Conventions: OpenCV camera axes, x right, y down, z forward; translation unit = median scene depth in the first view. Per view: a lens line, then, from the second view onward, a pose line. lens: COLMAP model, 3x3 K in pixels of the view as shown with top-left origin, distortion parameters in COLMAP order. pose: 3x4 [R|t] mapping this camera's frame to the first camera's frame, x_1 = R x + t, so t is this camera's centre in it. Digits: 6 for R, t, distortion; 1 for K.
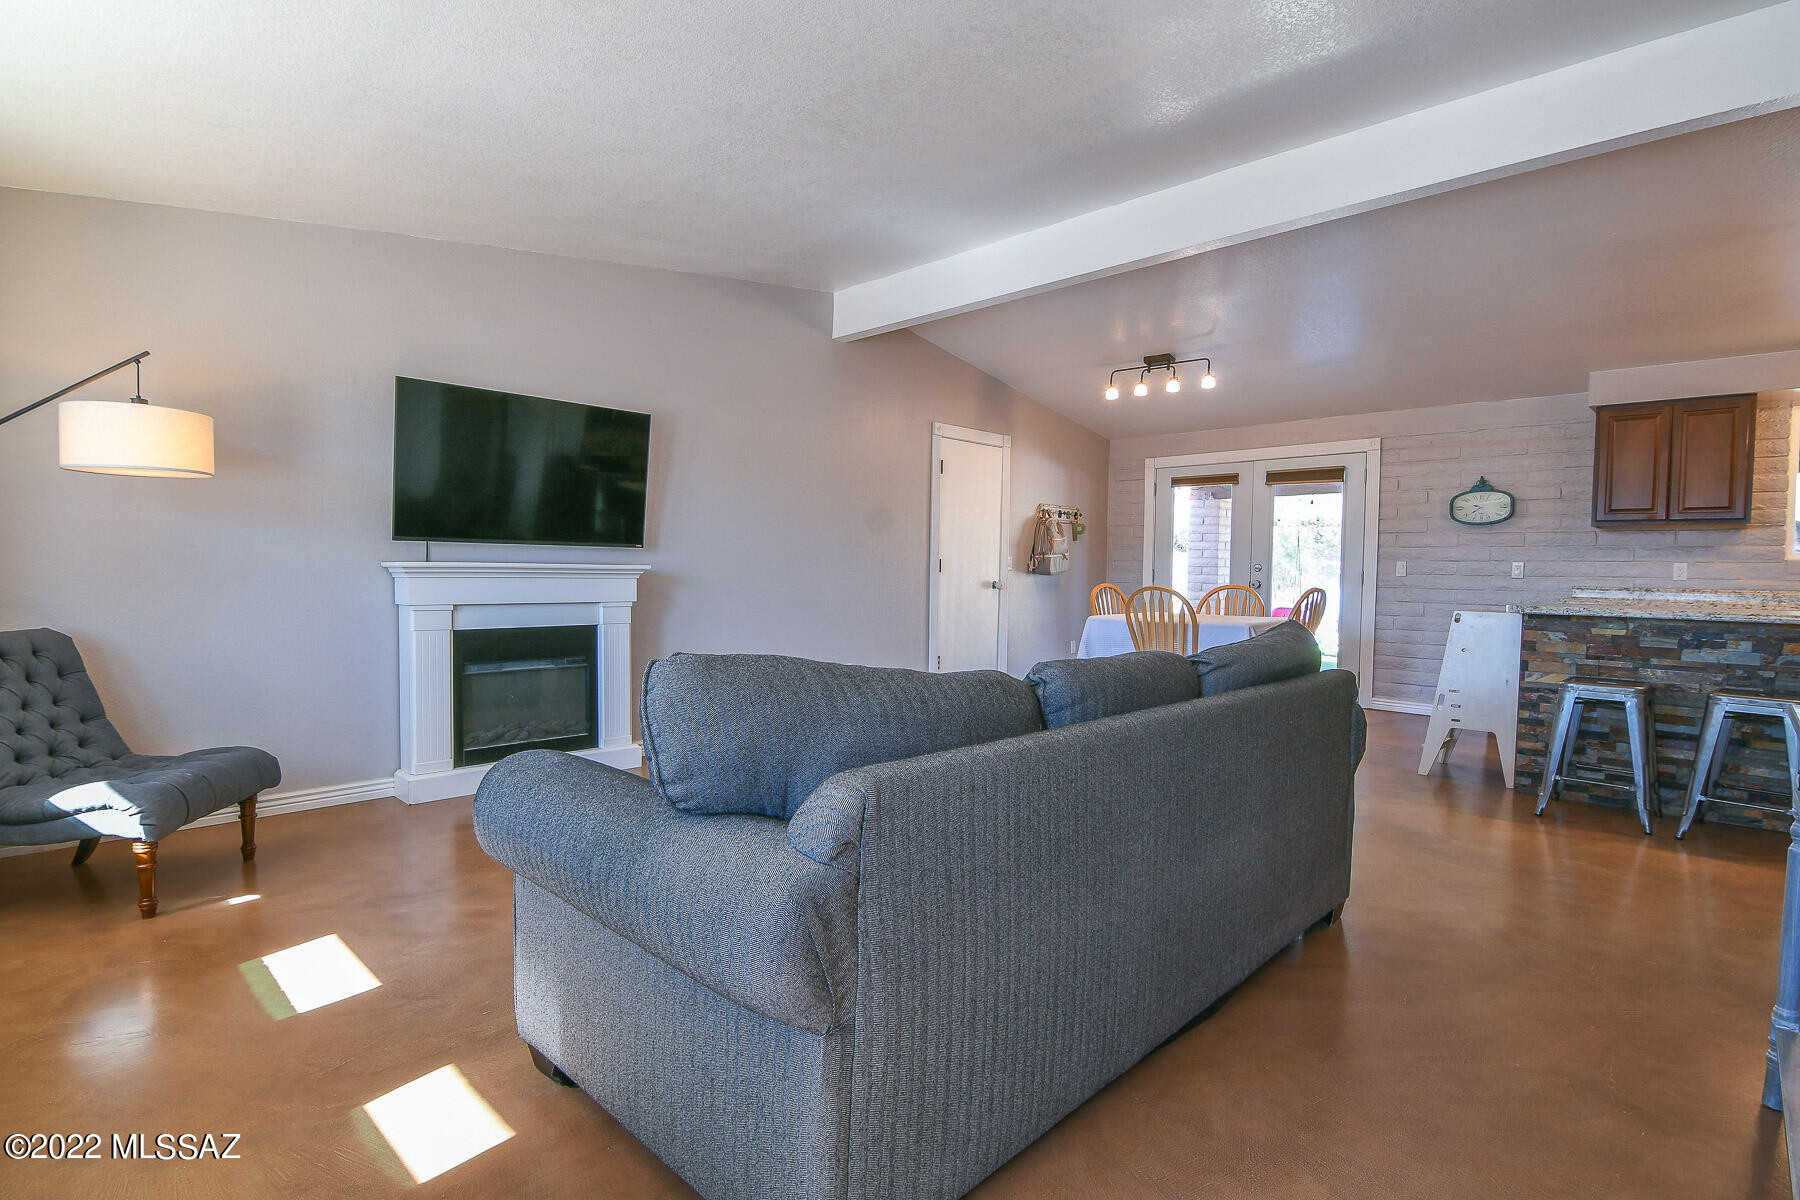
lens RADIAL K [[873.3, 0, 892.9], [0, 873.3, 610.6], [0, 0, 1]] dist [-0.008743, -0.009057]
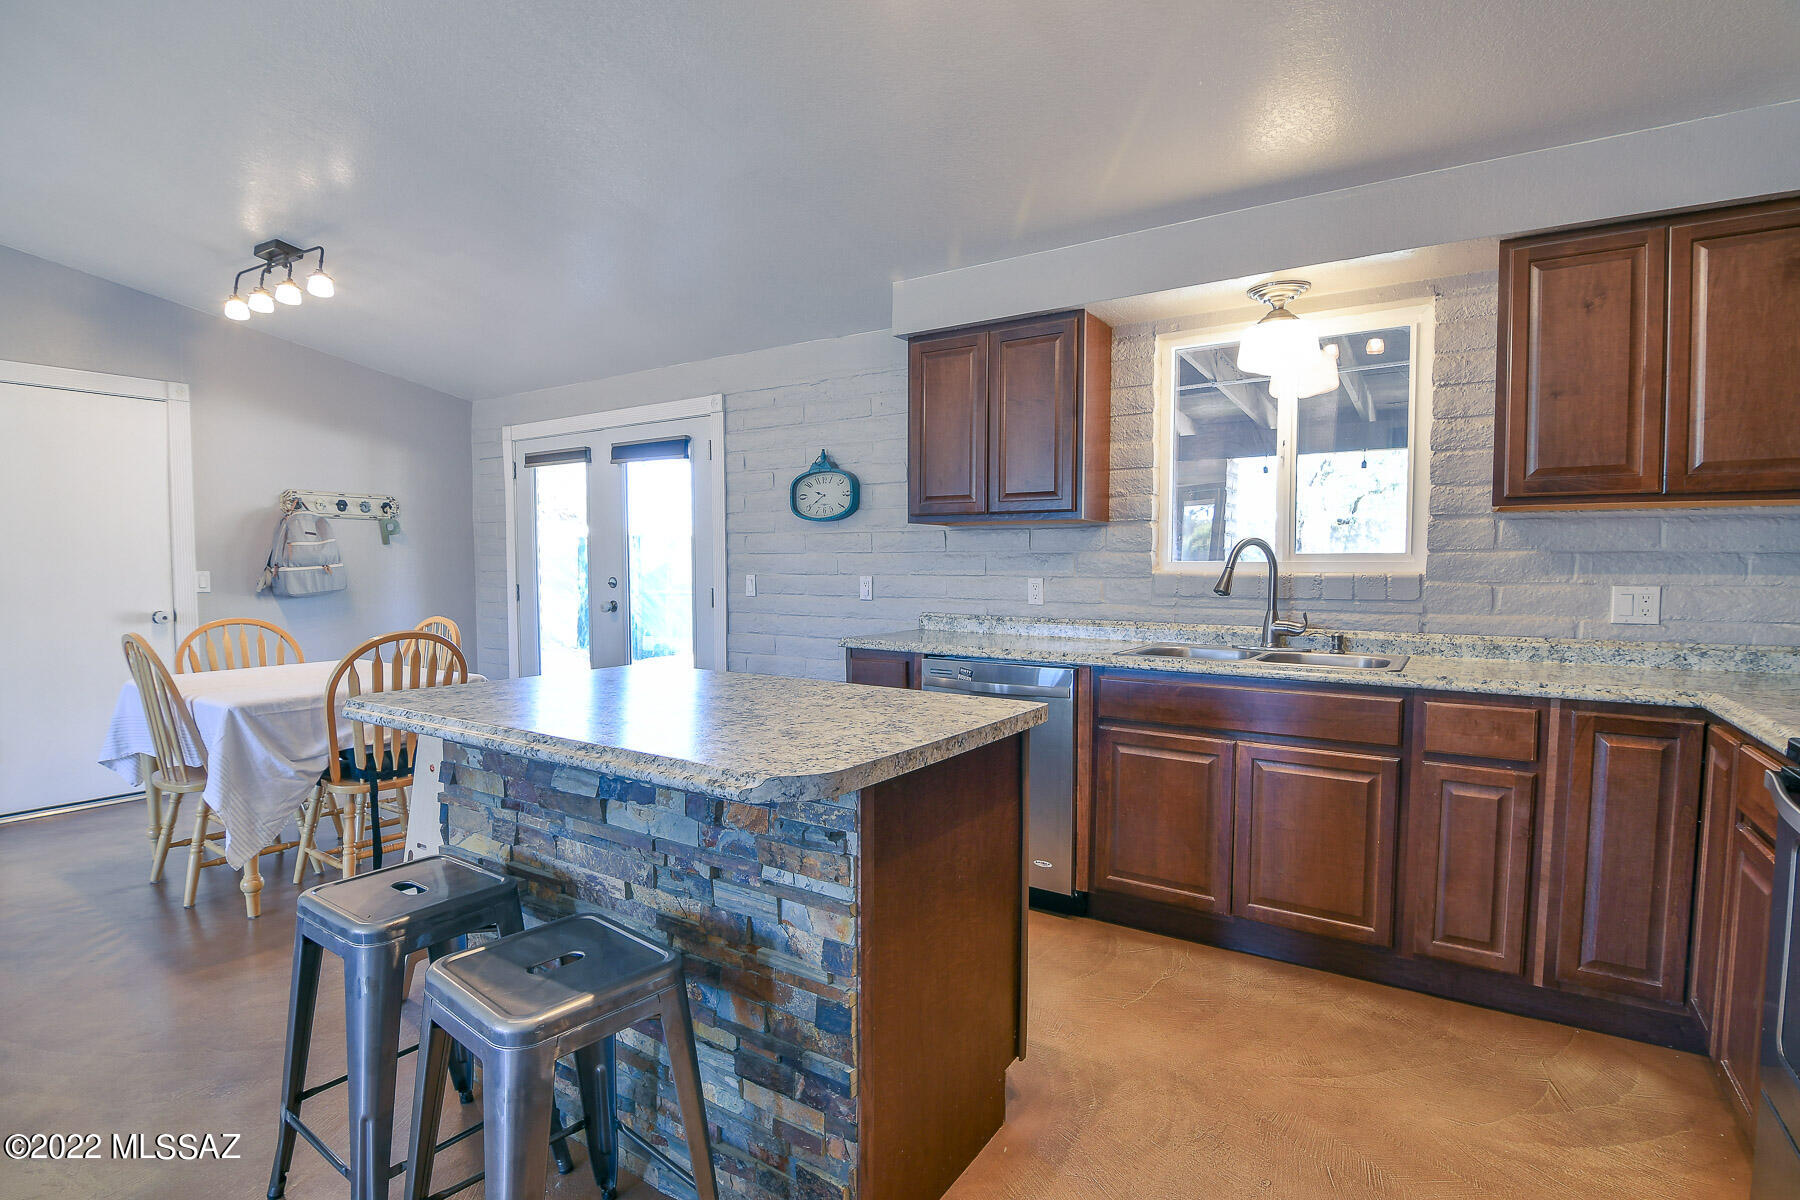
lens RADIAL K [[873.3, 0, 892.9], [0, 873.3, 610.6], [0, 0, 1]] dist [-0.008743, -0.009057]
pose [[0.982169, -0.019832, 0.186951, 0.606435], [0.018444, 0.999788, 0.009160, -0.034484], [-0.187094, -0.005549, 0.982326, 0.323040]]
